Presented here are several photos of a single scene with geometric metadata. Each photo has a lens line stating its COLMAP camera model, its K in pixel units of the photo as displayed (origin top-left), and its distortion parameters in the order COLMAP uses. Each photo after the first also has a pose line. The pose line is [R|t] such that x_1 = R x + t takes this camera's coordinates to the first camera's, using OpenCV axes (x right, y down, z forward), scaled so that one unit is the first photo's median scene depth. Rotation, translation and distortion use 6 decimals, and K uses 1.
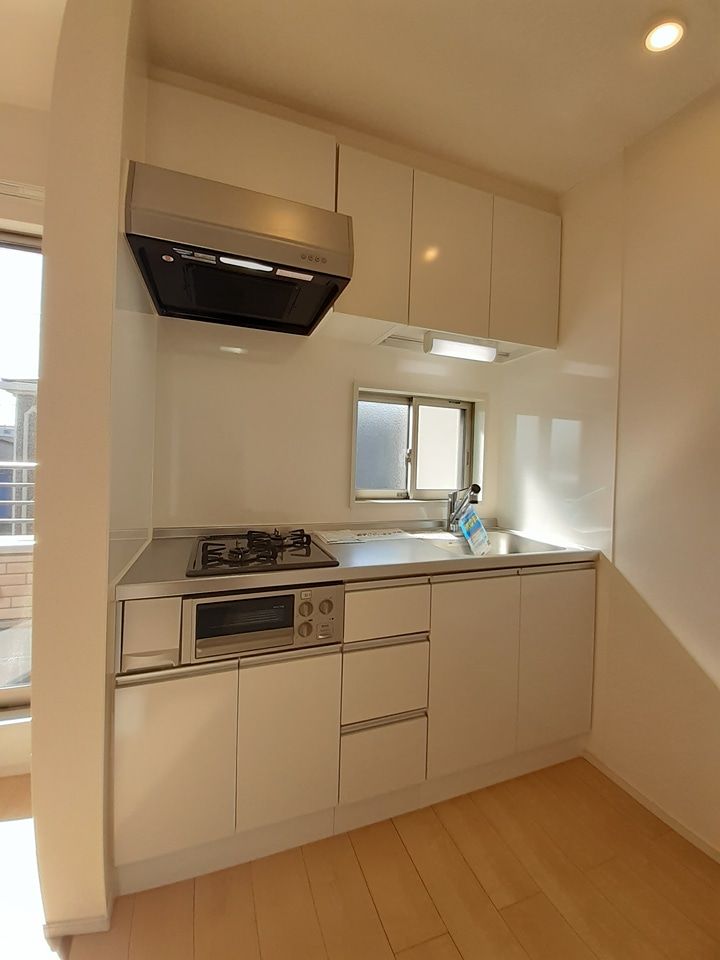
lens RADIAL K [[383.7, 0, 353.6], [0, 383.7, 466.2], [0, 0, 1]] dist [0.027676, -0.027134]
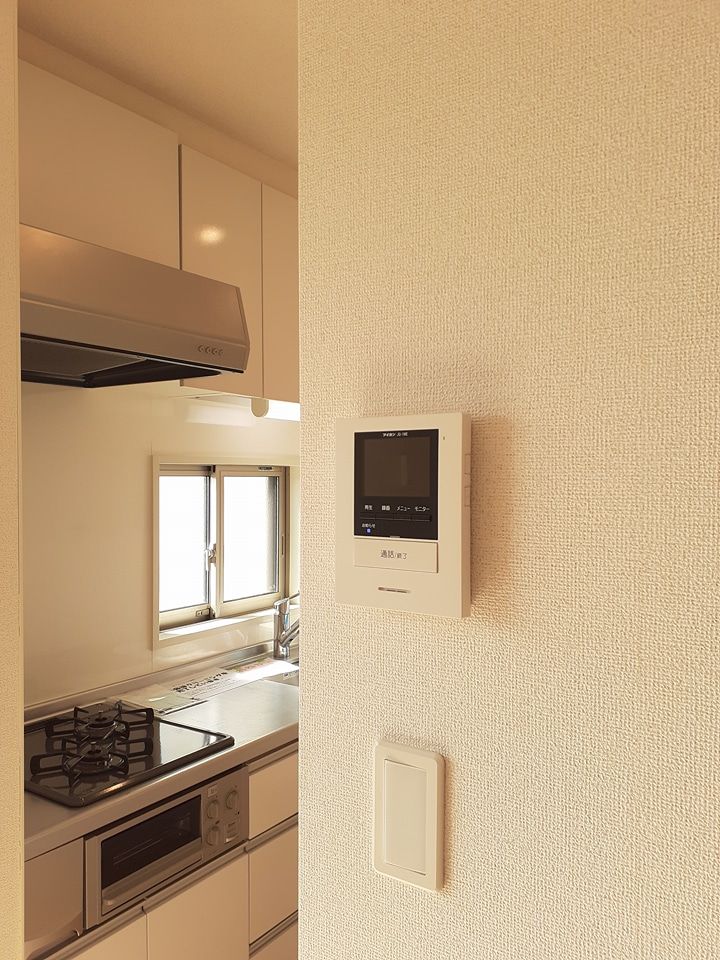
lens RADIAL K [[765.7, 0, 360.0], [0, 765.7, 480.0], [0, 0, 1]] dist [0.003301, -0.078224]
pose [[0.799899, -0.030257, 0.599372, -0.568537], [0.030411, 0.999489, 0.009870, -0.204830], [-0.599364, 0.010333, 0.800410, -0.273469]]
